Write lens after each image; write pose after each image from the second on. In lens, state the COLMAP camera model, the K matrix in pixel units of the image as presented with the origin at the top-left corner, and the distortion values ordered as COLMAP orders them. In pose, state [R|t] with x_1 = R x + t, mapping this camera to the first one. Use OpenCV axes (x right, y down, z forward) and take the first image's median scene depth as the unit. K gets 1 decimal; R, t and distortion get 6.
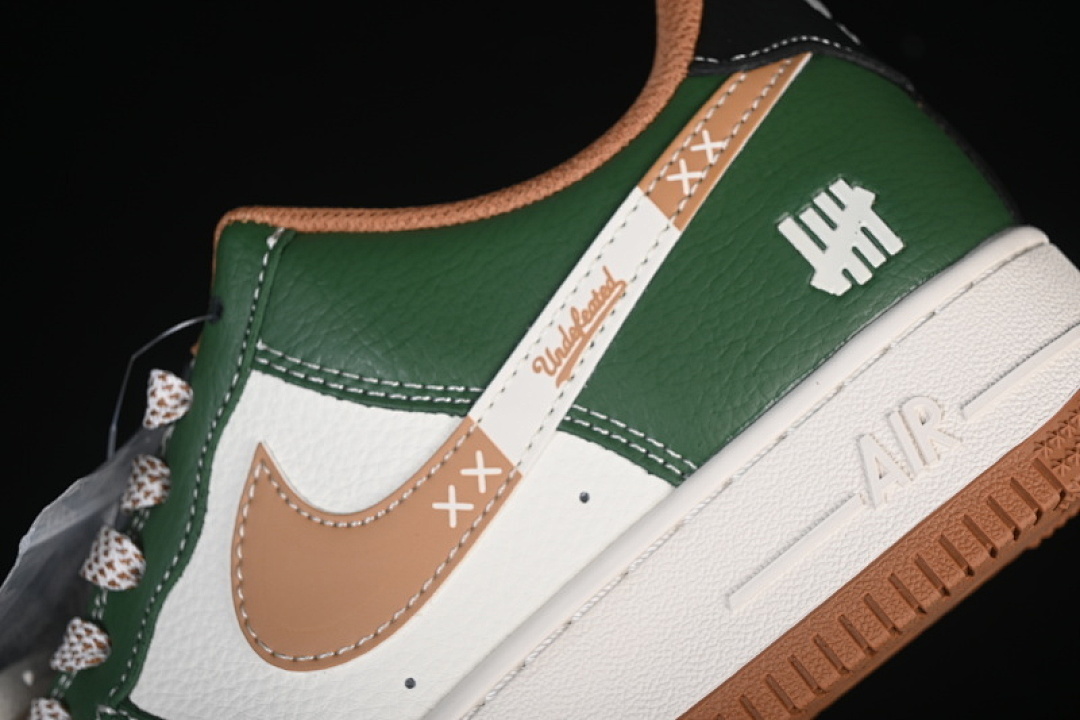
lens RADIAL K [[2341.9, 0, 539.0], [0, 2341.9, 360.5], [0, 0, 1]] dist [-0.125511, 0.000000]
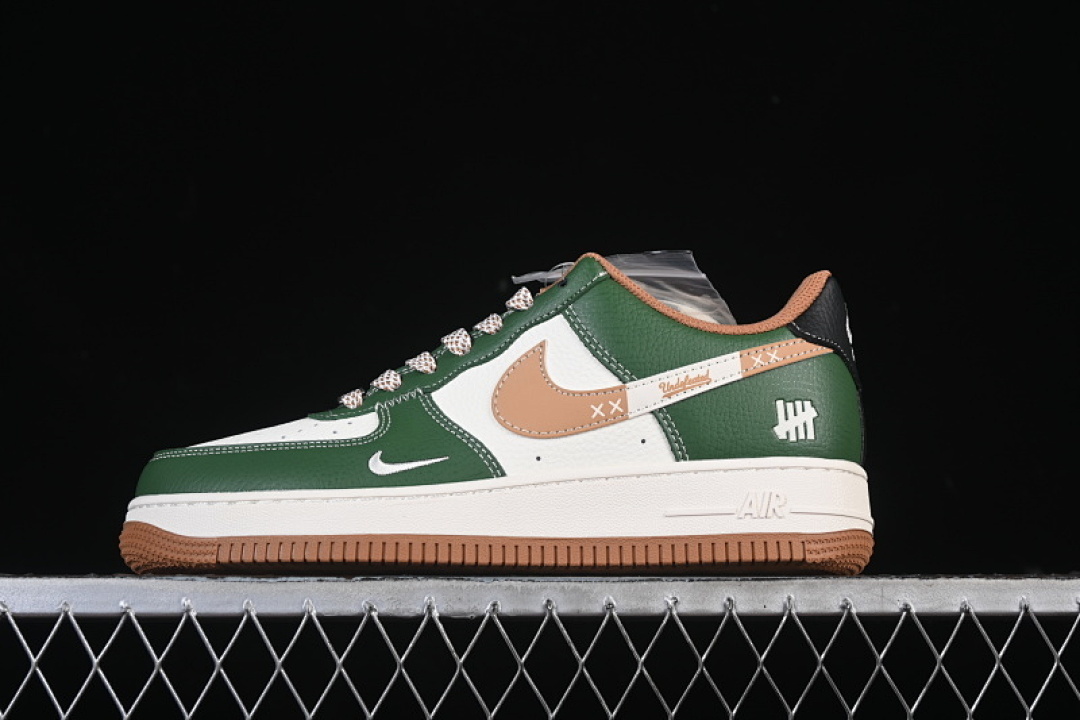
lens RADIAL K [[2341.9, 0, 559.0], [0, 2341.9, 352.3], [0, 0, 1]] dist [-0.125511, 0.000000]
pose [[0.794882, 0.606650, -0.011788, -0.073997], [-0.606742, 0.794535, -0.024052, 0.093536], [-0.005225, 0.026271, 0.999641, -1.352559]]
